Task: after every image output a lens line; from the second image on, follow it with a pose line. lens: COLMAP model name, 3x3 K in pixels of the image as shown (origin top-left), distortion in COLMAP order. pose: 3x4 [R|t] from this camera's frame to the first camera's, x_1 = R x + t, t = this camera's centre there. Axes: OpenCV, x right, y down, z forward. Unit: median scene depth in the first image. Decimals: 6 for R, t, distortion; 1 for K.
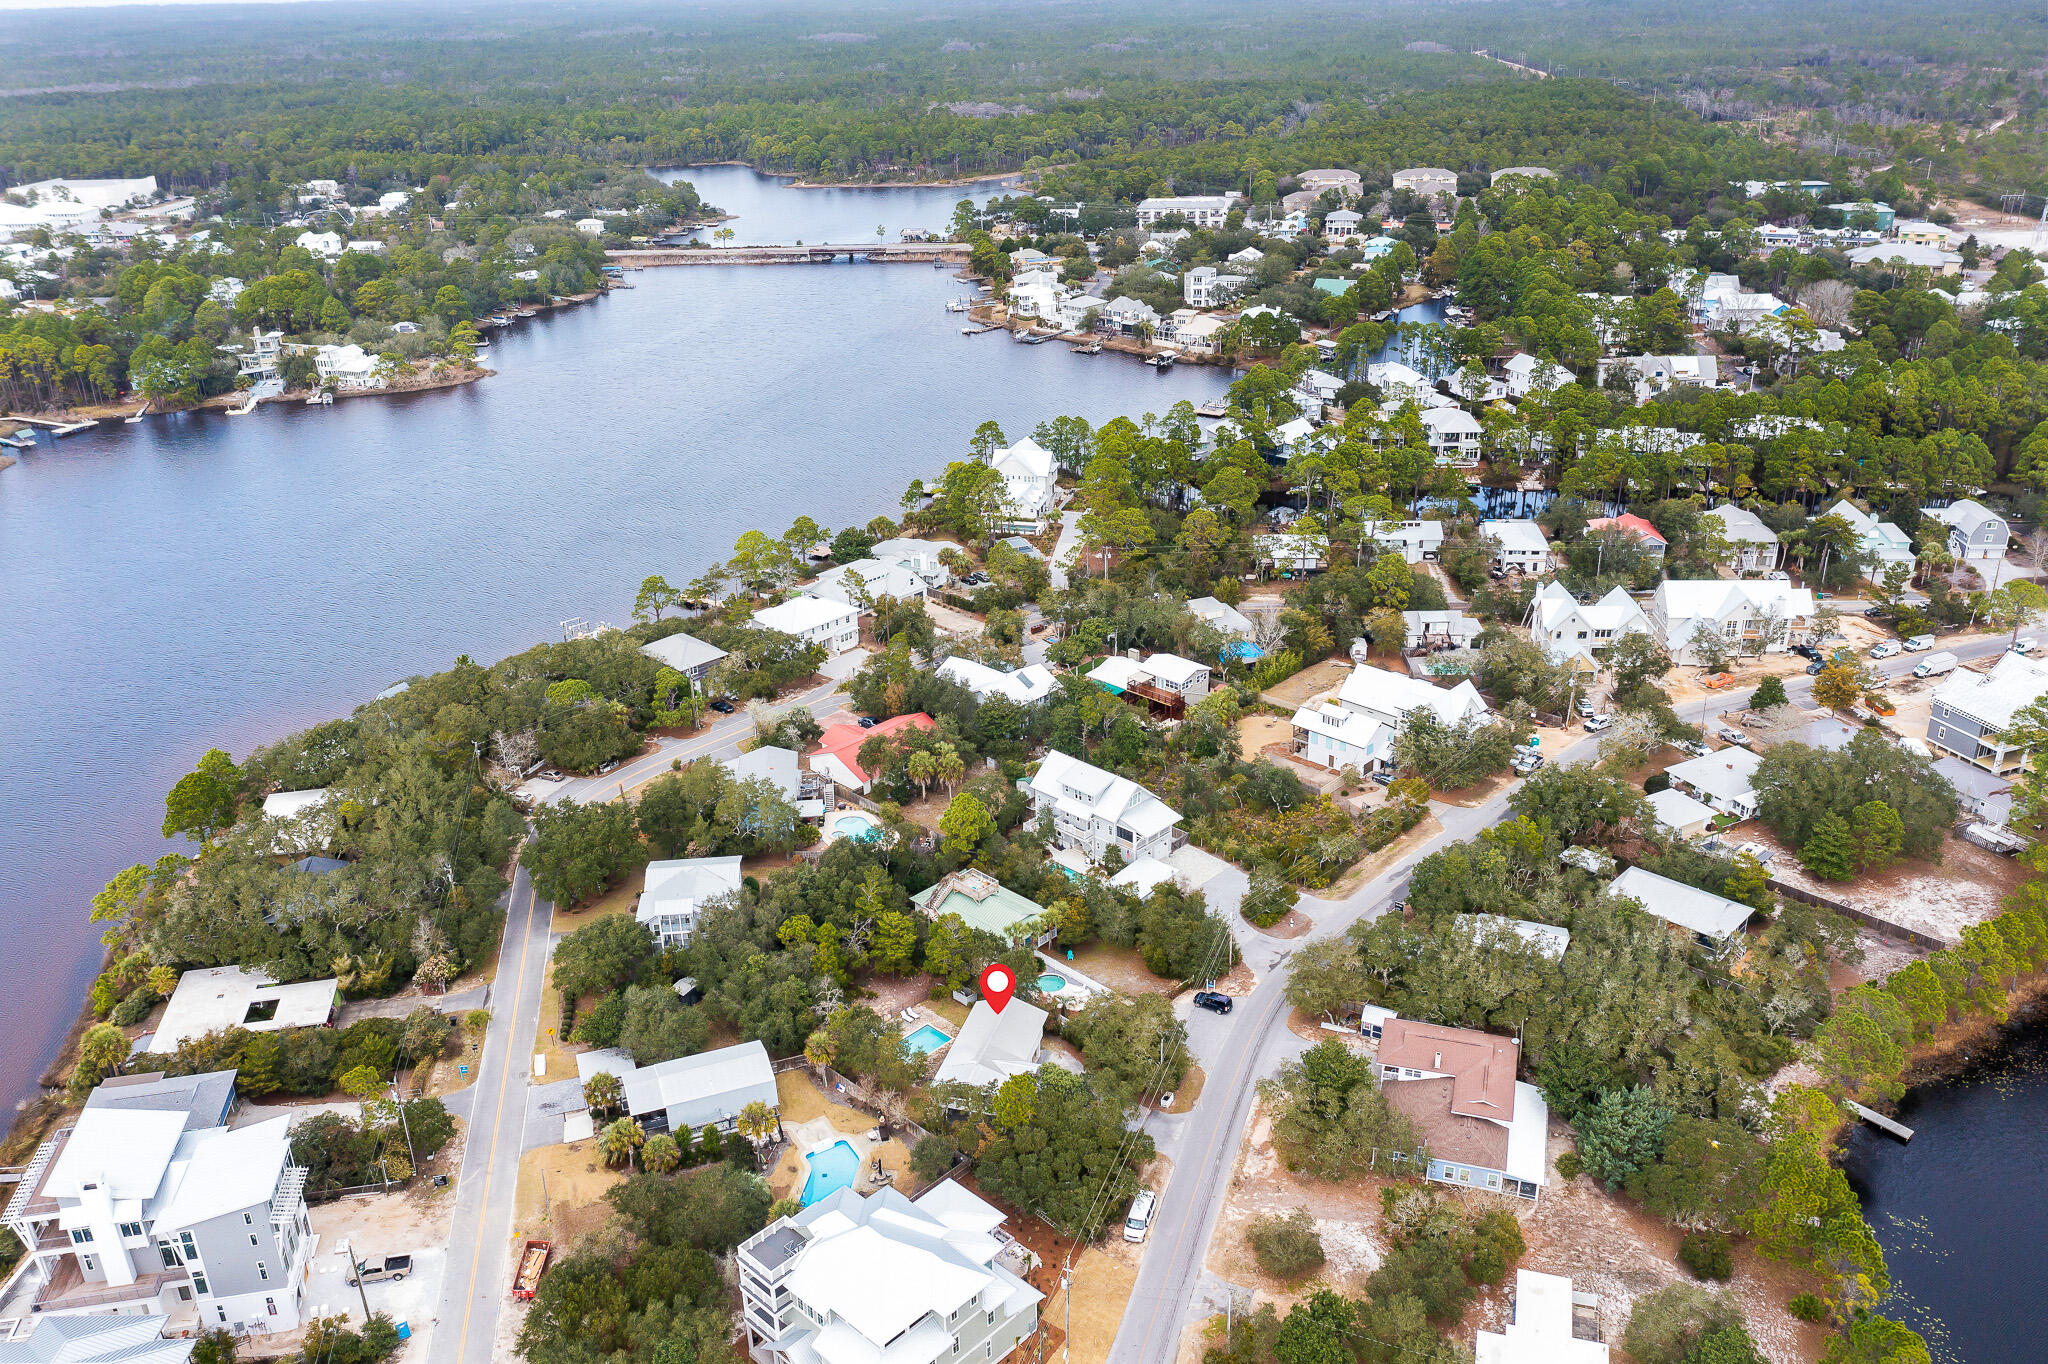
lens RADIAL K [[1650.6, 0, 1021.1], [0, 1650.6, 687.4], [0, 0, 1]] dist [-0.013930, -0.012966]
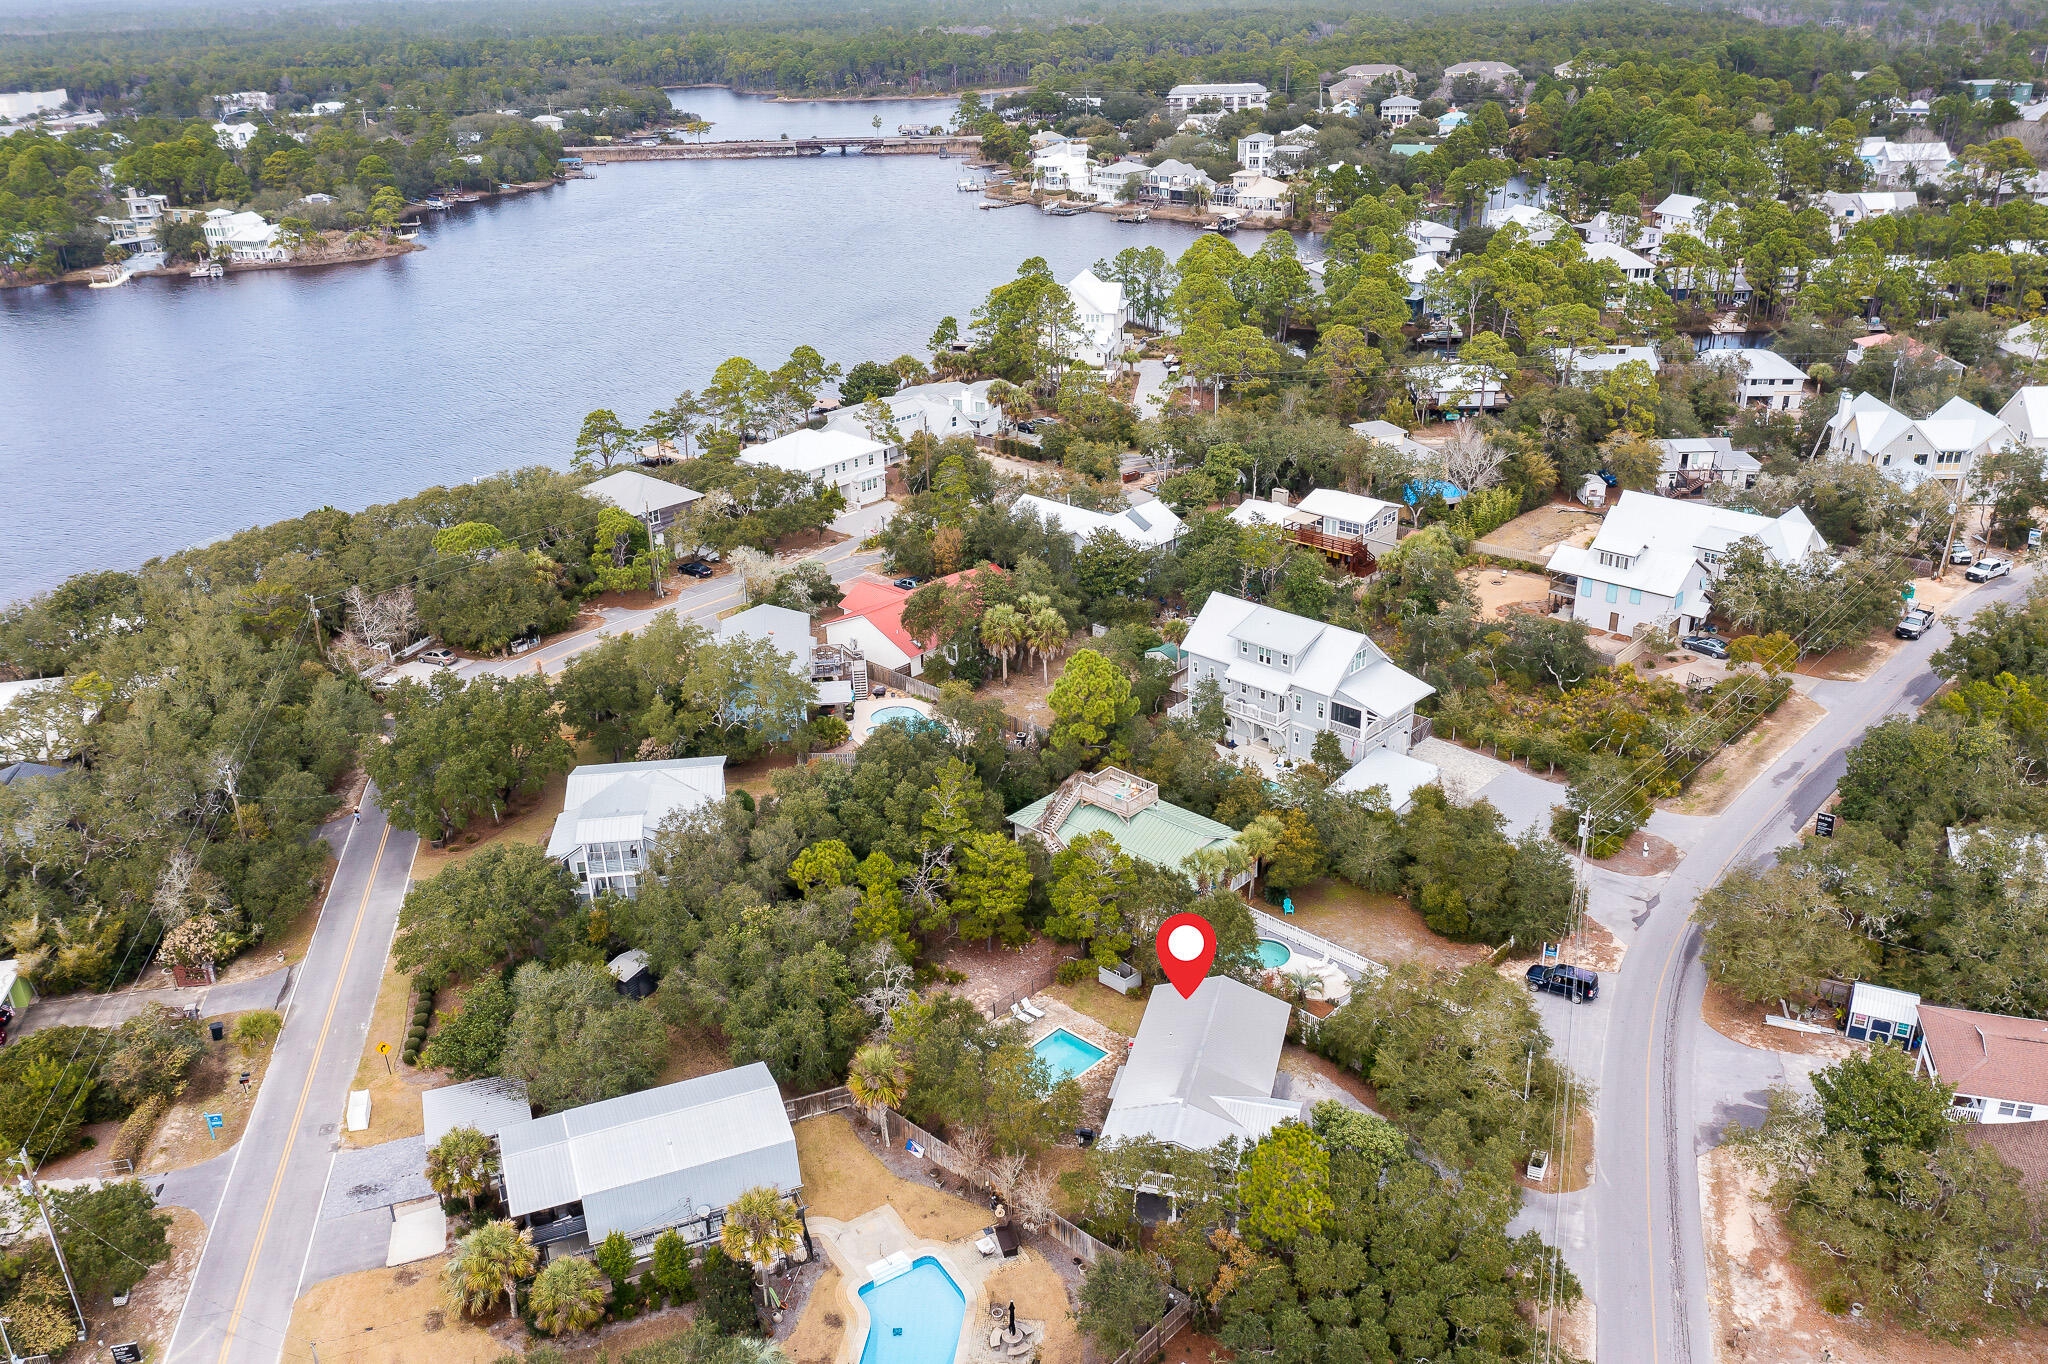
lens RADIAL K [[1650.6, 0, 1025.1], [0, 1650.6, 674.9], [0, 0, 1]] dist [-0.013930, -0.012966]
pose [[0.999866, -0.008439, 0.014055, -0.057480], [0.008506, 0.999953, -0.004754, 0.065874], [-0.014014, 0.004873, 0.999890, 0.332797]]
